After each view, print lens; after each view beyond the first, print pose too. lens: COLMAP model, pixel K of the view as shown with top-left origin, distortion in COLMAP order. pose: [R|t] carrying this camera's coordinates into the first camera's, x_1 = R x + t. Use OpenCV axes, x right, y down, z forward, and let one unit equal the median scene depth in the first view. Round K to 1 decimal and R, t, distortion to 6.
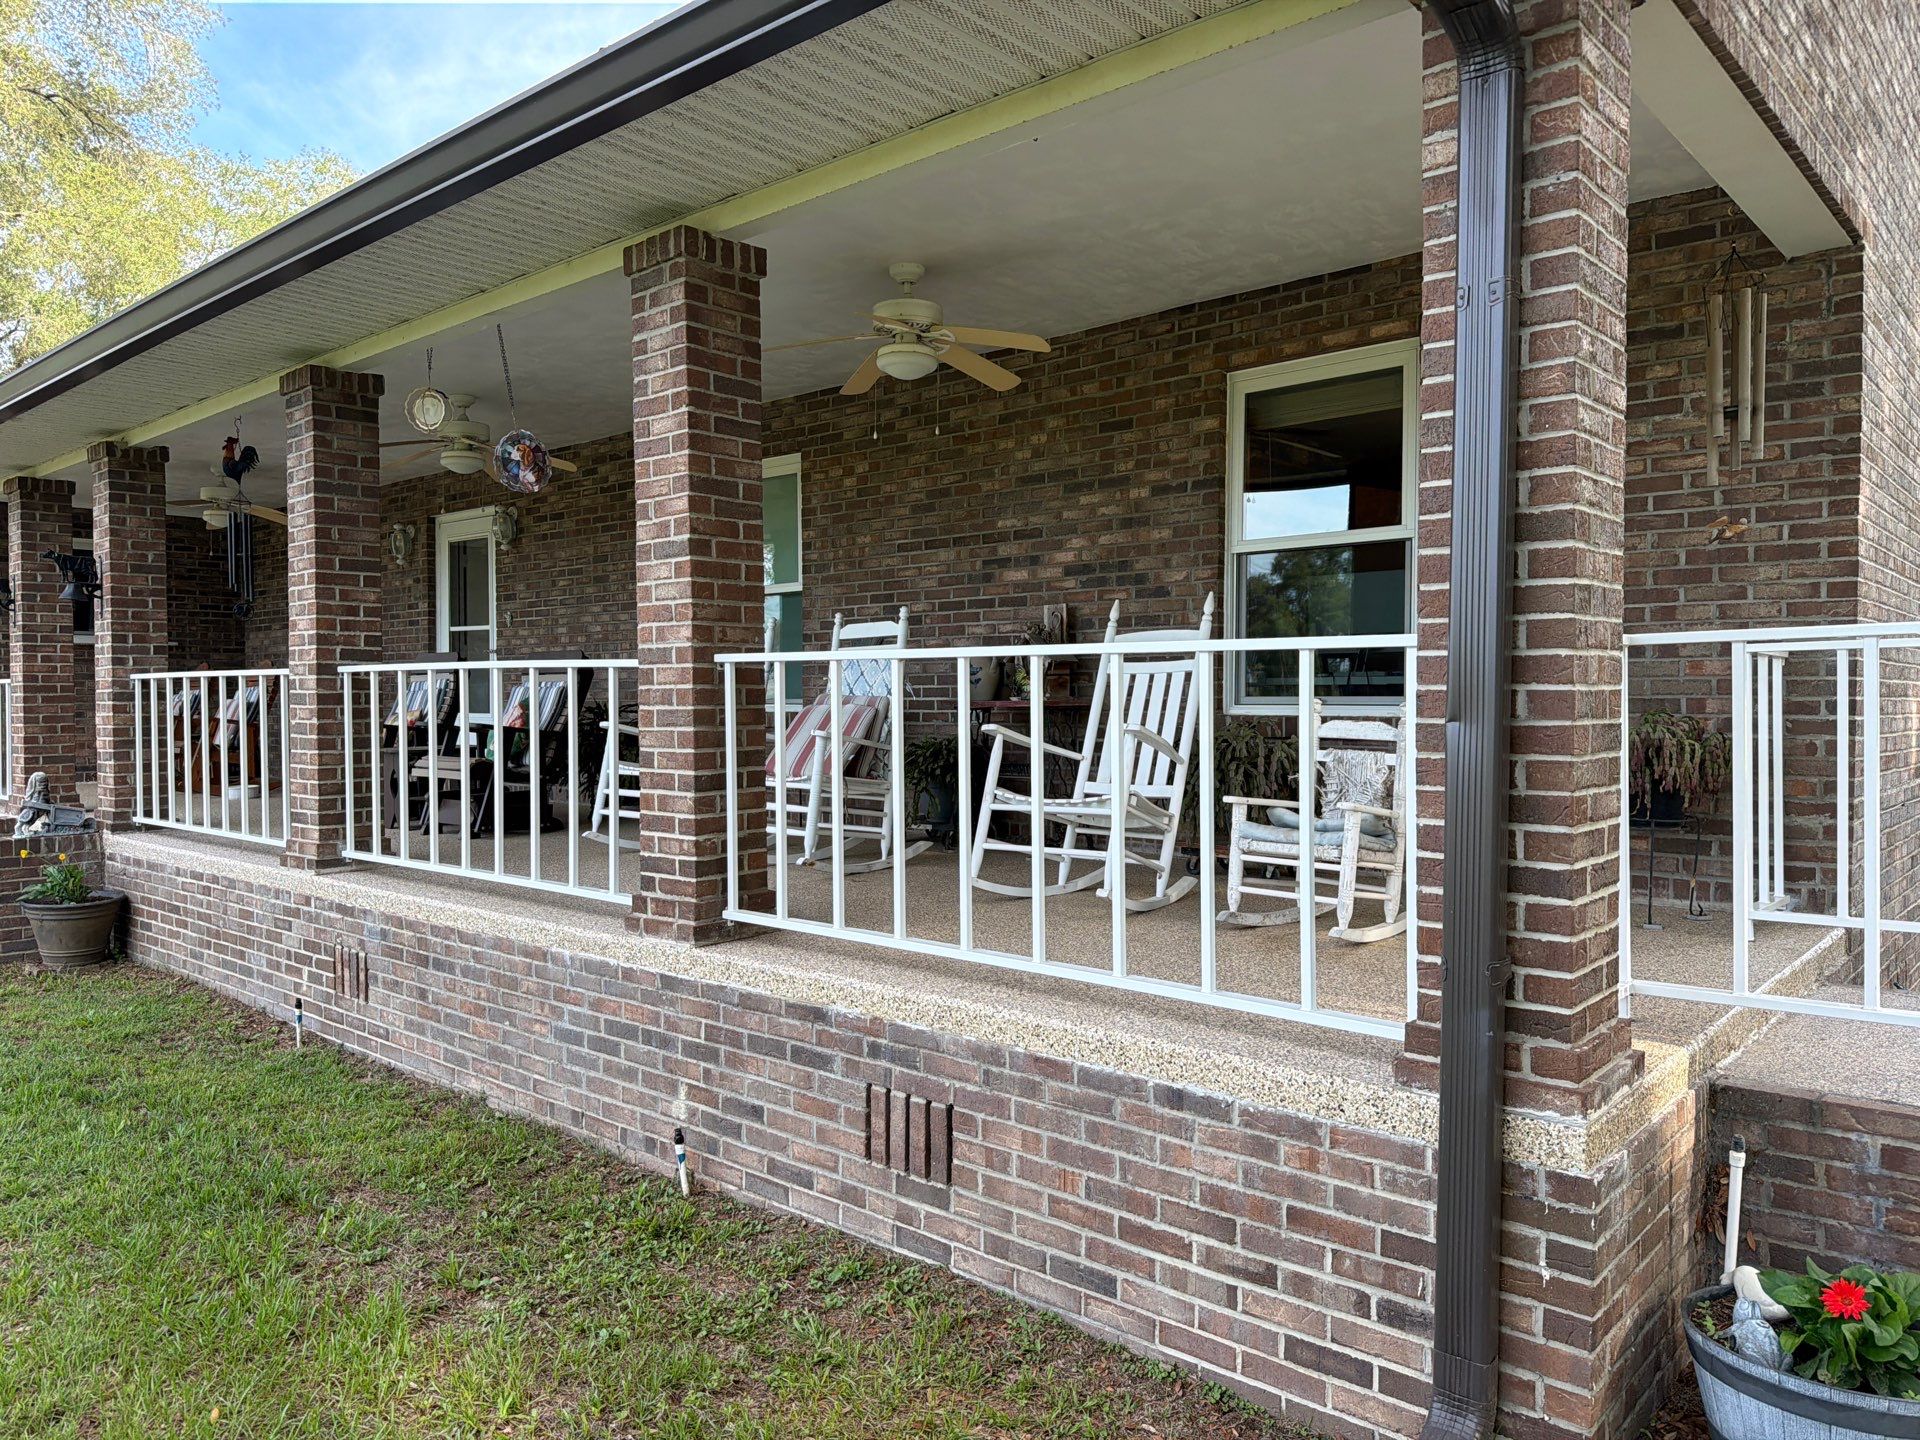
lens RADIAL K [[1360.2, 0, 958.2], [0, 1360.2, 701.0], [0, 0, 1]] dist [0.067152, -0.082618]
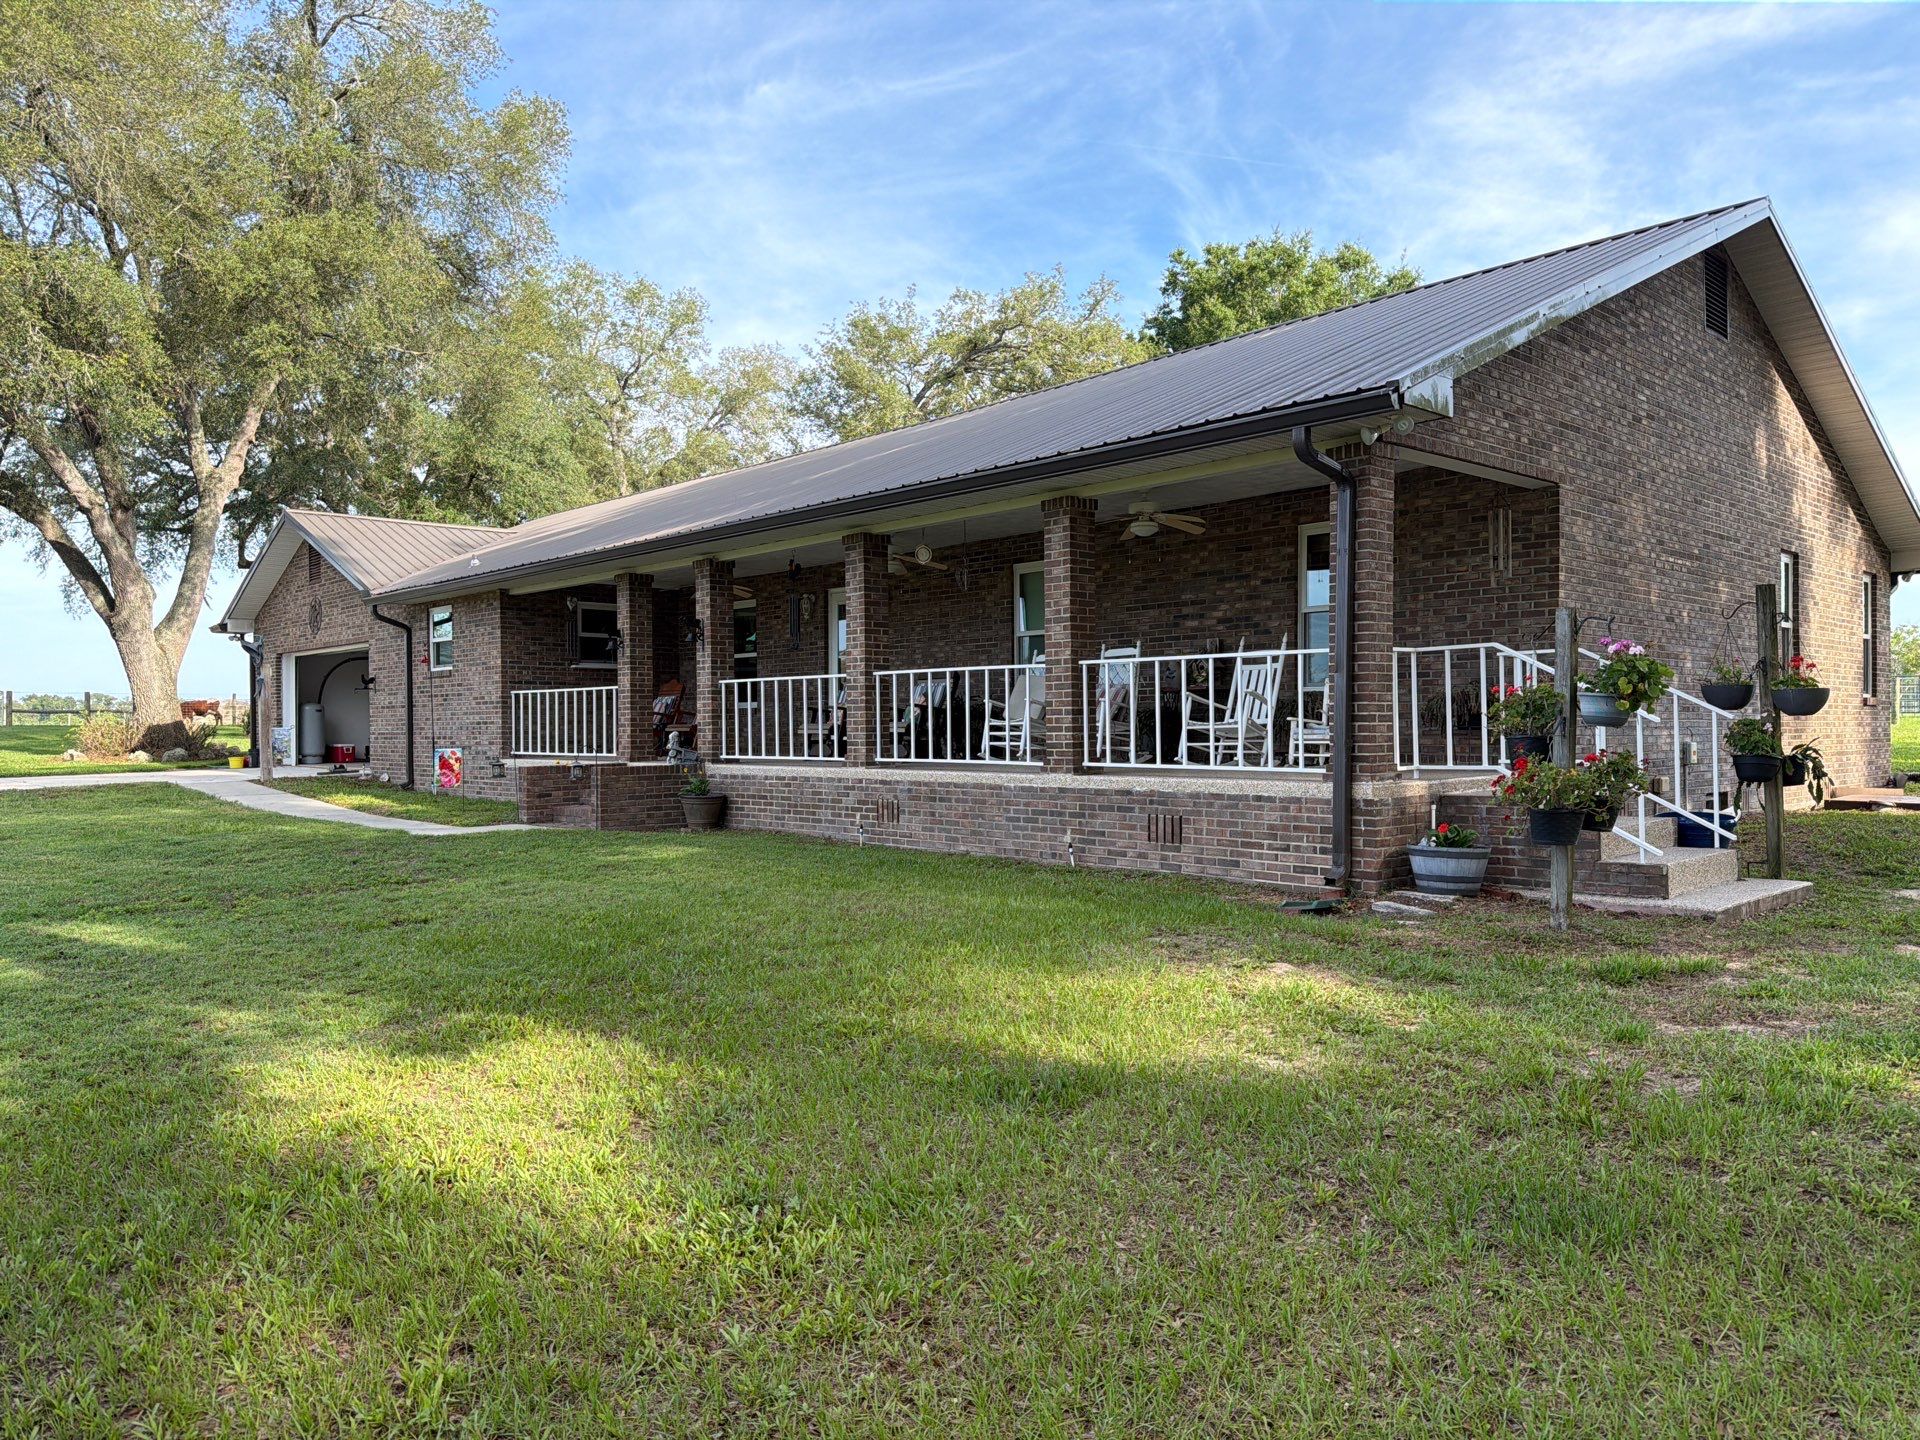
lens RADIAL K [[1360.2, 0, 953.4], [0, 1360.2, 723.3], [0, 0, 1]] dist [0.067152, -0.082618]
pose [[0.994448, -0.004875, -0.105119, -0.138791], [0.004229, 0.999971, -0.006365, 0.091811], [0.105147, 0.005885, 0.994439, -1.461860]]
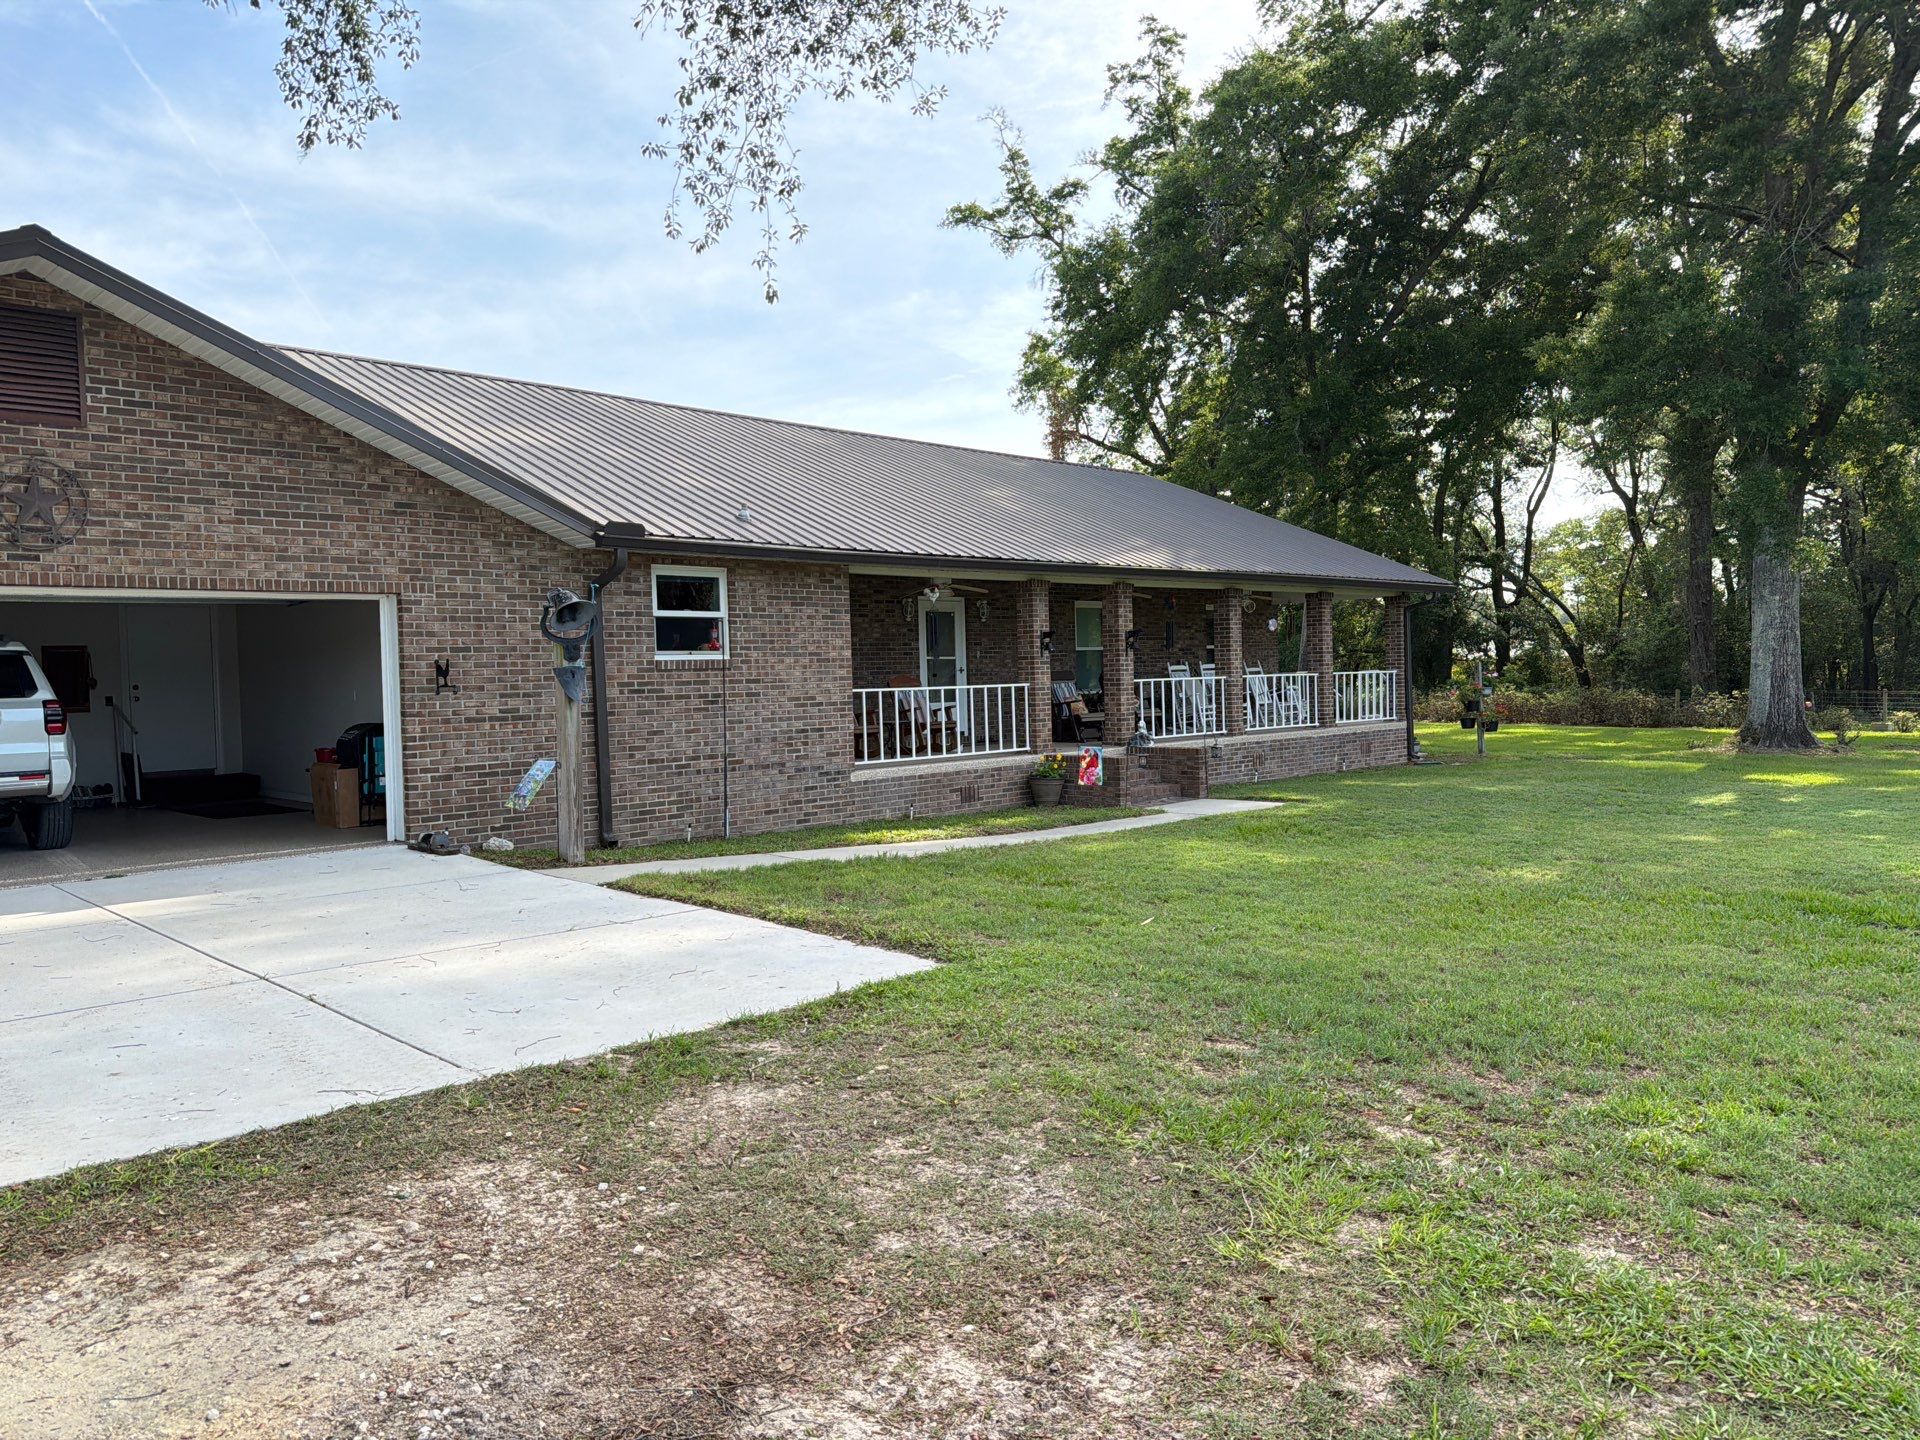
lens RADIAL K [[1360.2, 0, 960.5], [0, 1360.2, 719.7], [0, 0, 1]] dist [0.067152, -0.082618]
pose [[0.063502, -0.024467, 0.997682, -5.219391], [0.039089, 0.998993, 0.022012, -0.024682], [-0.997216, 0.037601, 0.064394, 1.977991]]
